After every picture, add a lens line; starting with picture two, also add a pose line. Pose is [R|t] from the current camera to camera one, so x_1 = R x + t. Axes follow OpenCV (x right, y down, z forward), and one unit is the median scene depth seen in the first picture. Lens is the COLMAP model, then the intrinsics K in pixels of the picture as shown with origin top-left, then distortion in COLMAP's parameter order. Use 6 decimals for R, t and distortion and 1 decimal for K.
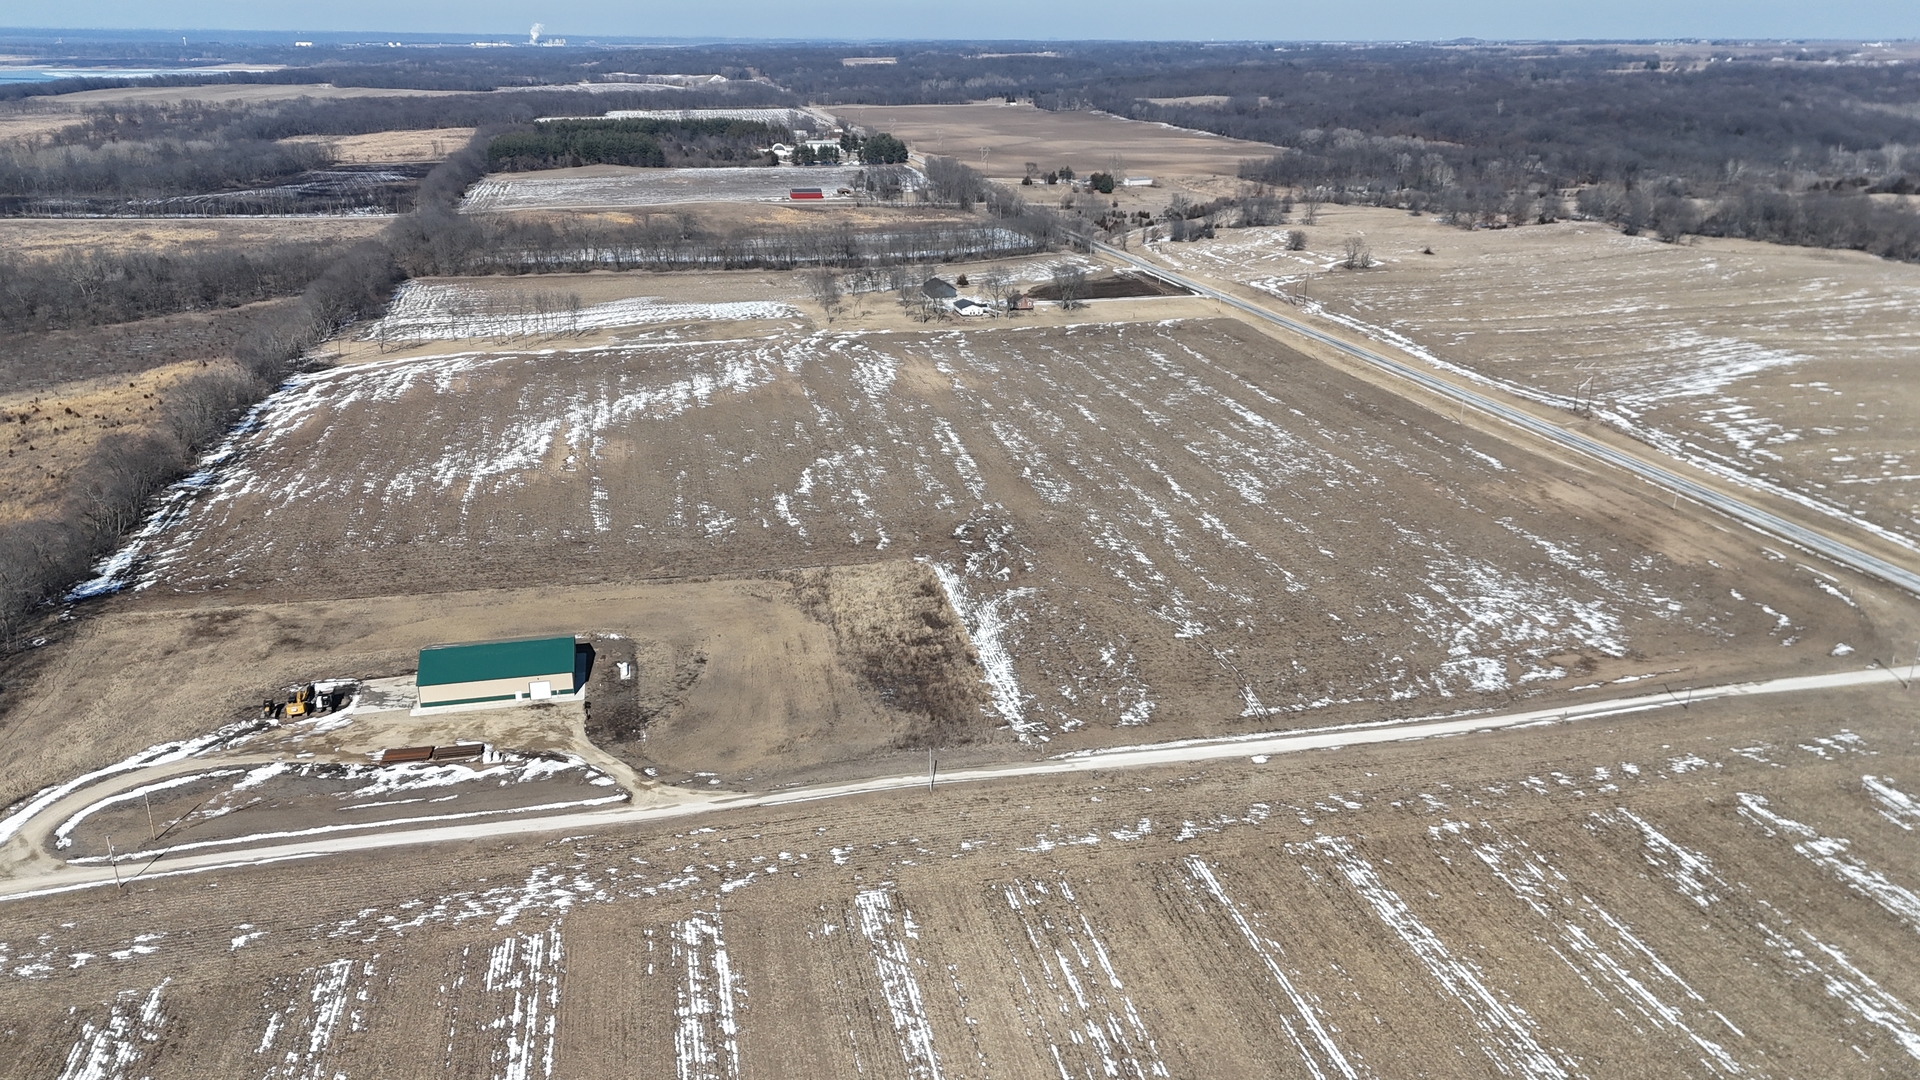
lens RADIAL K [[1381.9, 0, 947.7], [0, 1381.9, 540.2], [0, 0, 1]] dist [0.094324, -0.099243]
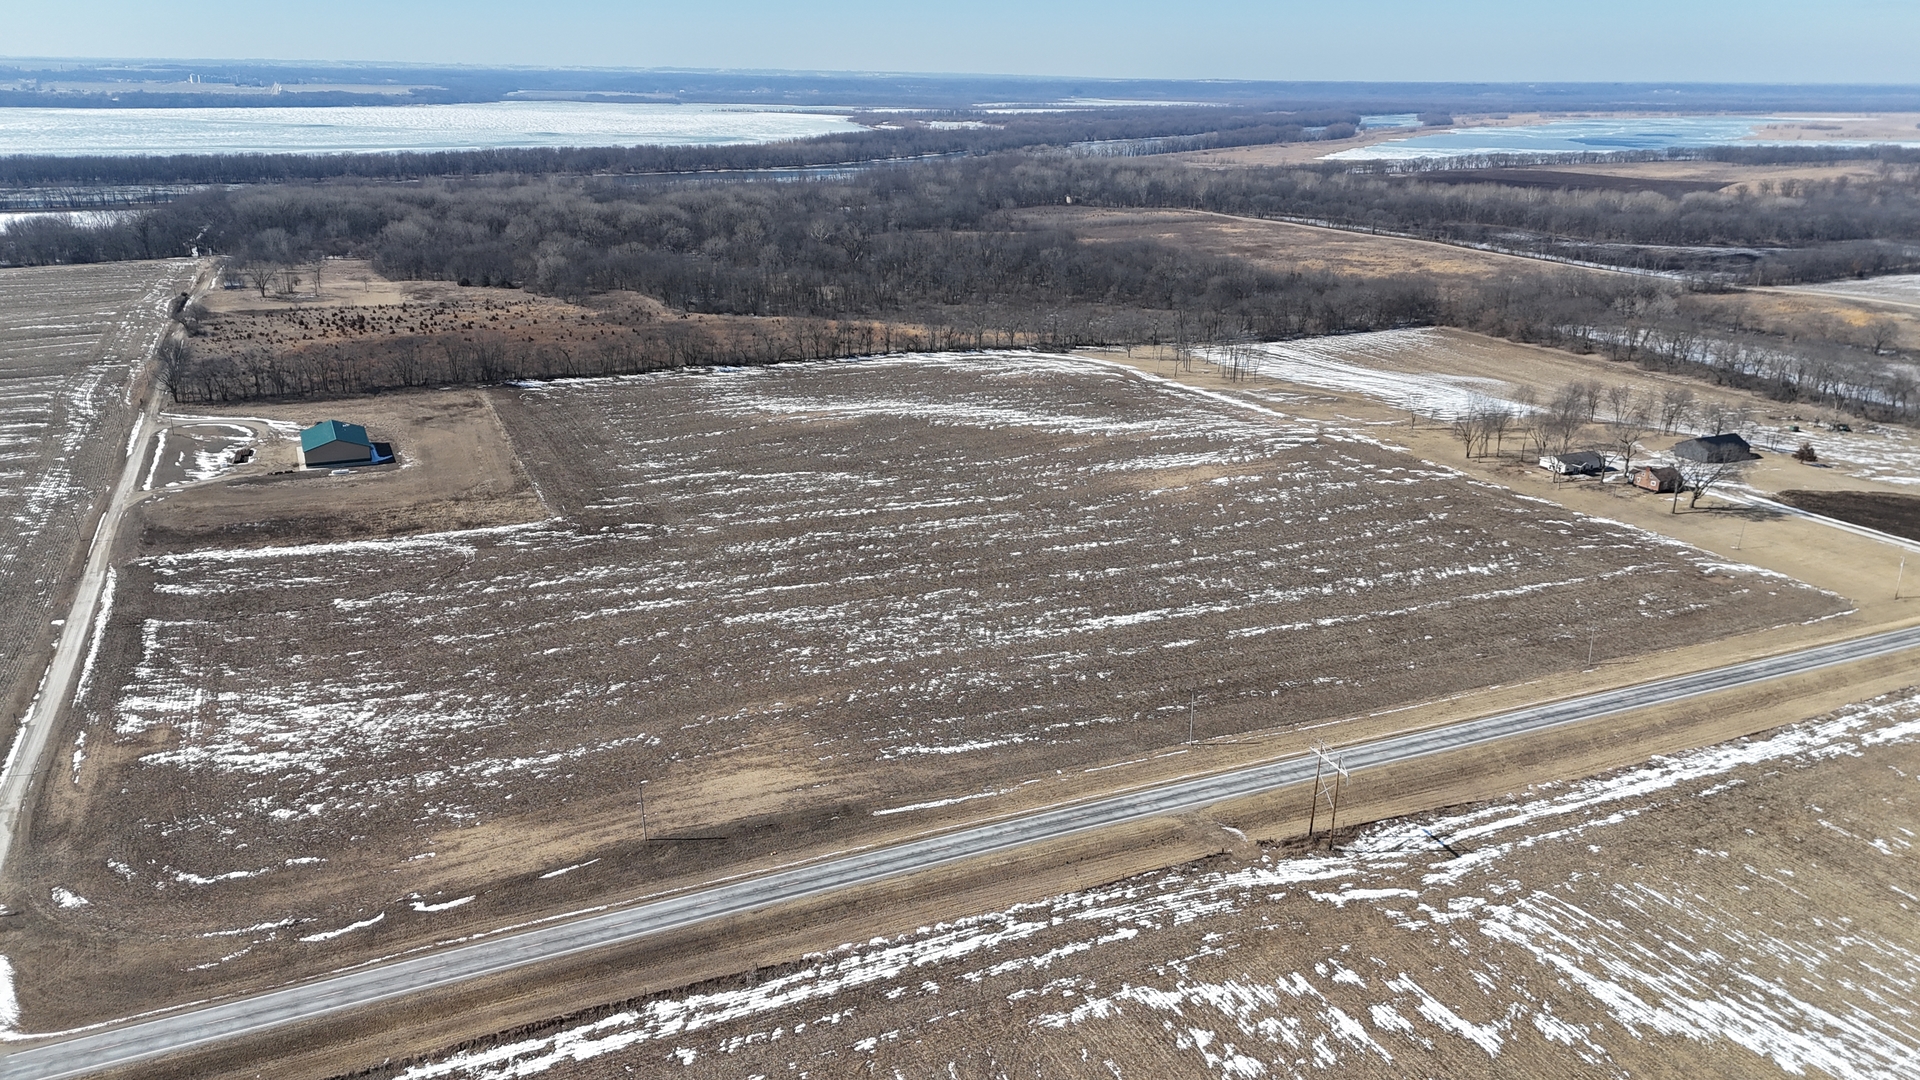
lens RADIAL K [[1381.9, 0, 947.7], [0, 1381.9, 540.2], [0, 0, 1]] dist [0.094324, -0.099243]
pose [[0.221393, 0.306453, -0.925782, 0.981121], [-0.341091, 0.913710, 0.220888, -0.292339], [0.913587, 0.266873, 0.306818, 0.834615]]
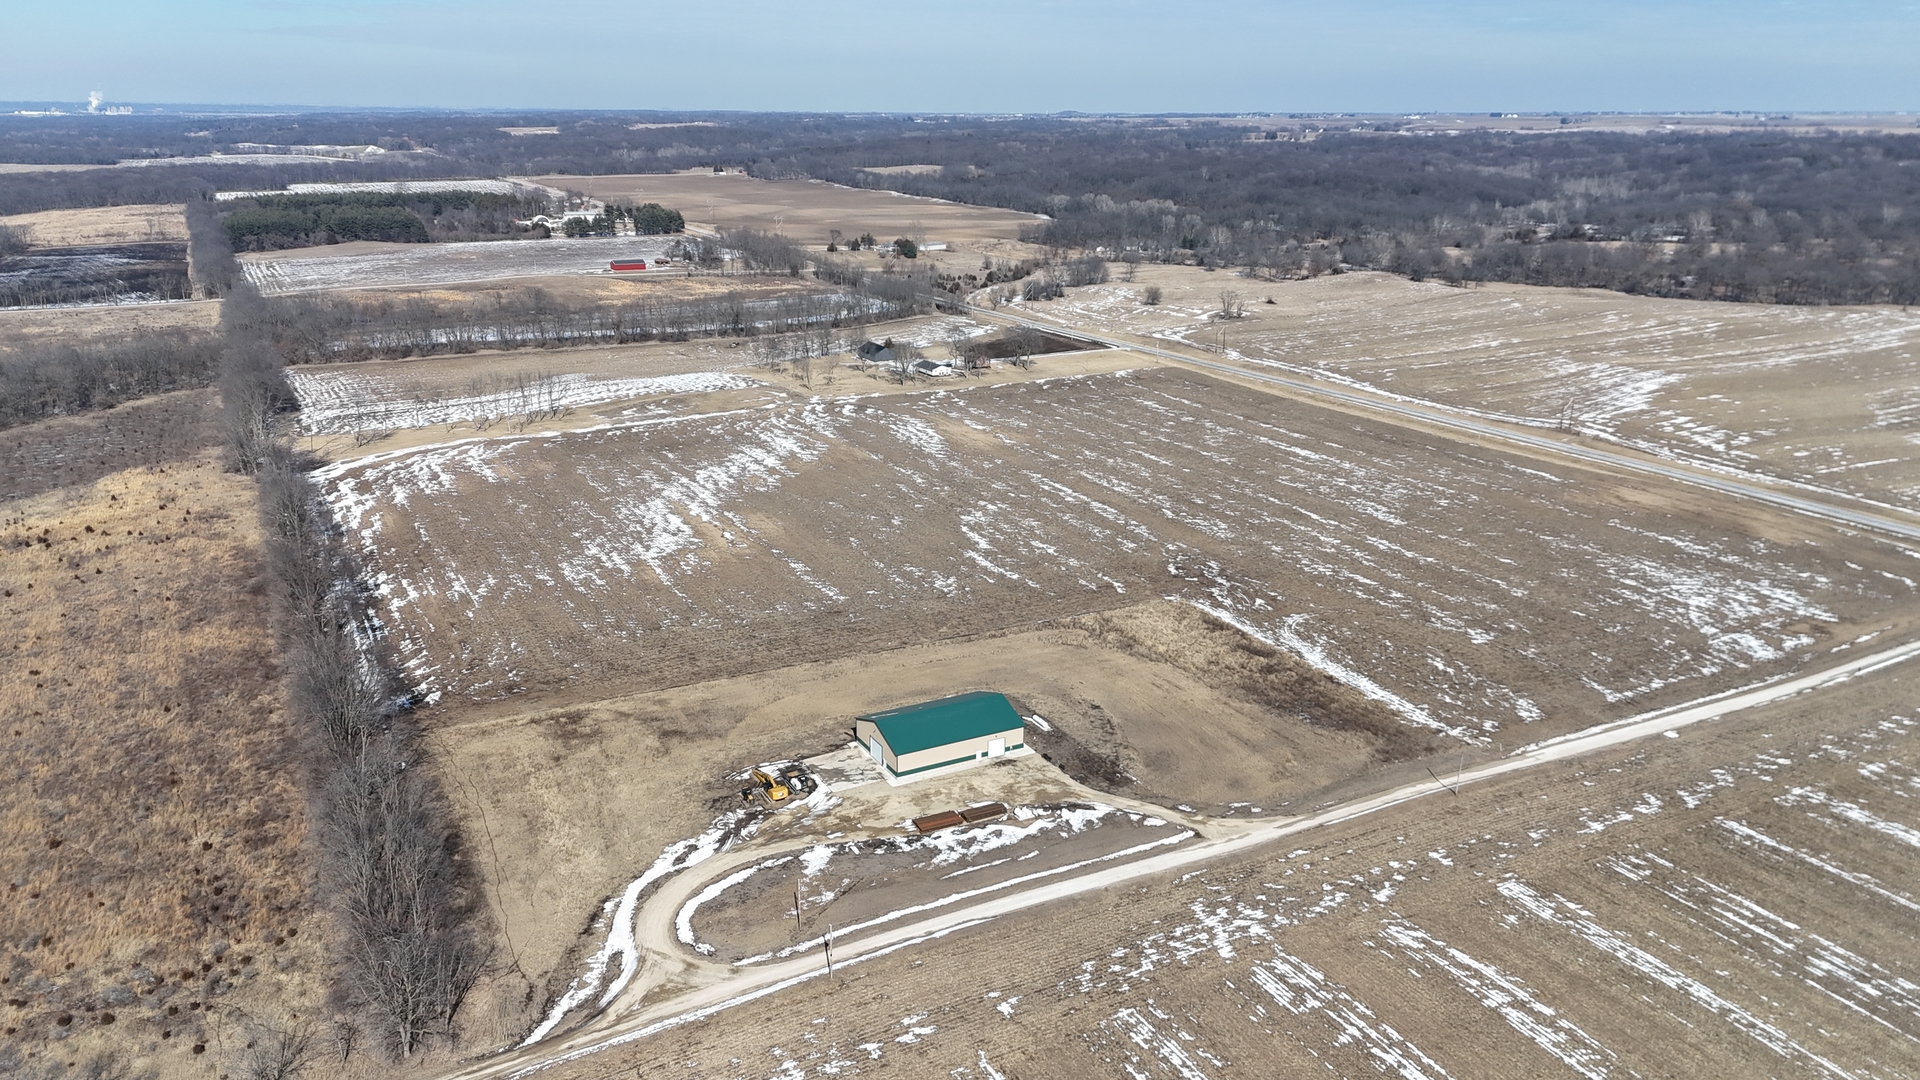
lens RADIAL K [[1381.9, 0, 947.7], [0, 1381.9, 540.2], [0, 0, 1]] dist [0.094324, -0.099243]
pose [[0.965888, -0.077566, 0.247071, -0.389066], [0.088622, 0.995487, -0.033926, -0.008386], [-0.243324, 0.054665, 0.968403, 0.016215]]
